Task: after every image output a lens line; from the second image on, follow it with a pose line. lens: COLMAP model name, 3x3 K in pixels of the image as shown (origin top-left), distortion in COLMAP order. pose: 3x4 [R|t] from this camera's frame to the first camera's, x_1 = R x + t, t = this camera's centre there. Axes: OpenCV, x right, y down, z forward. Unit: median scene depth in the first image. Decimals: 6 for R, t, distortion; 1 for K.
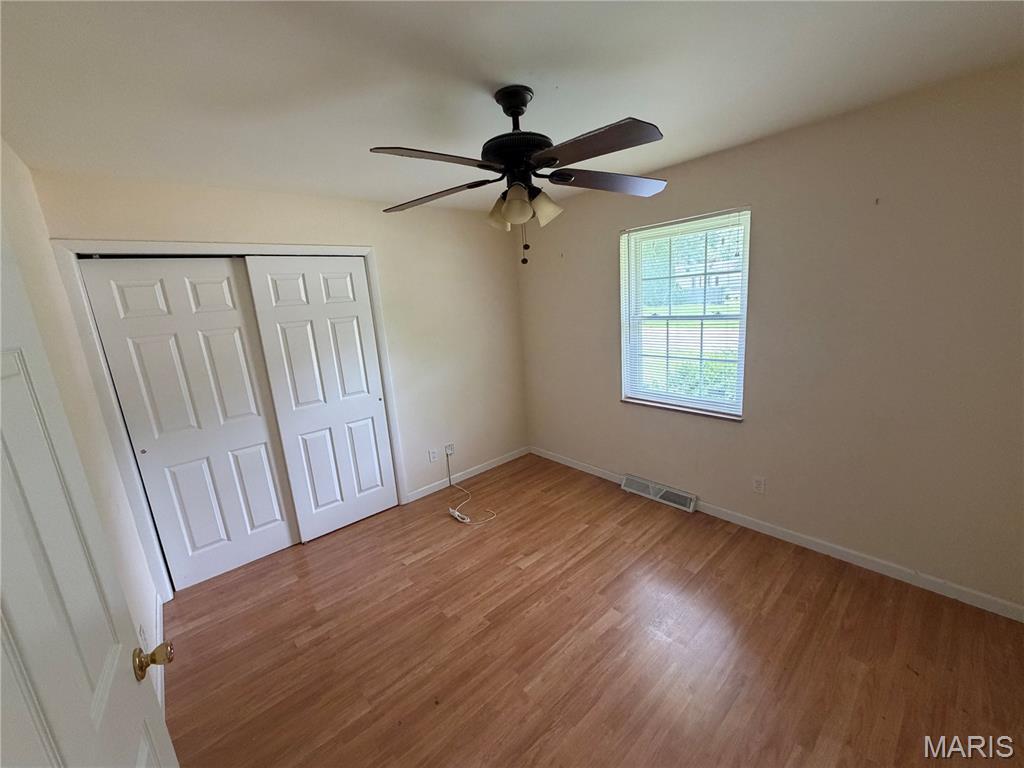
lens RADIAL K [[410.4, 0, 509.9], [0, 410.4, 384.6], [0, 0, 1]] dist [0.002617, 0.000206]
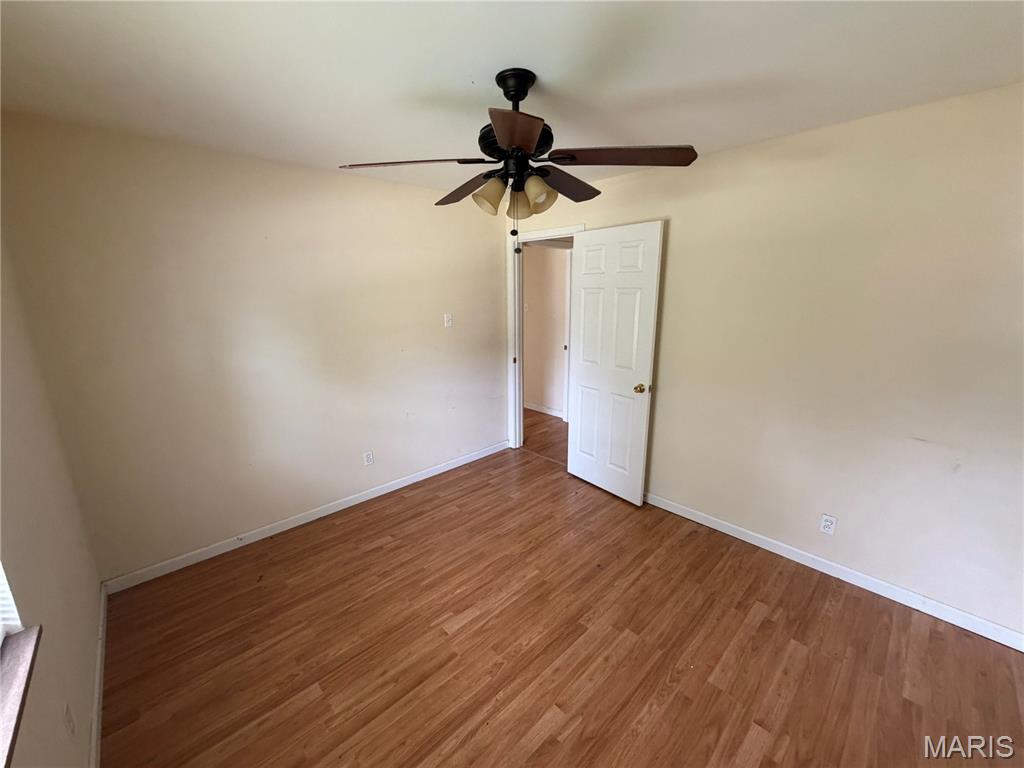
lens RADIAL K [[410.4, 0, 509.9], [0, 410.4, 384.6], [0, 0, 1]] dist [0.002617, 0.000206]
pose [[-0.995558, 0.092215, -0.018997, 0.080034], [0.074886, 0.897861, 0.433864, -0.348243], [0.057065, 0.430514, -0.900778, 1.600286]]
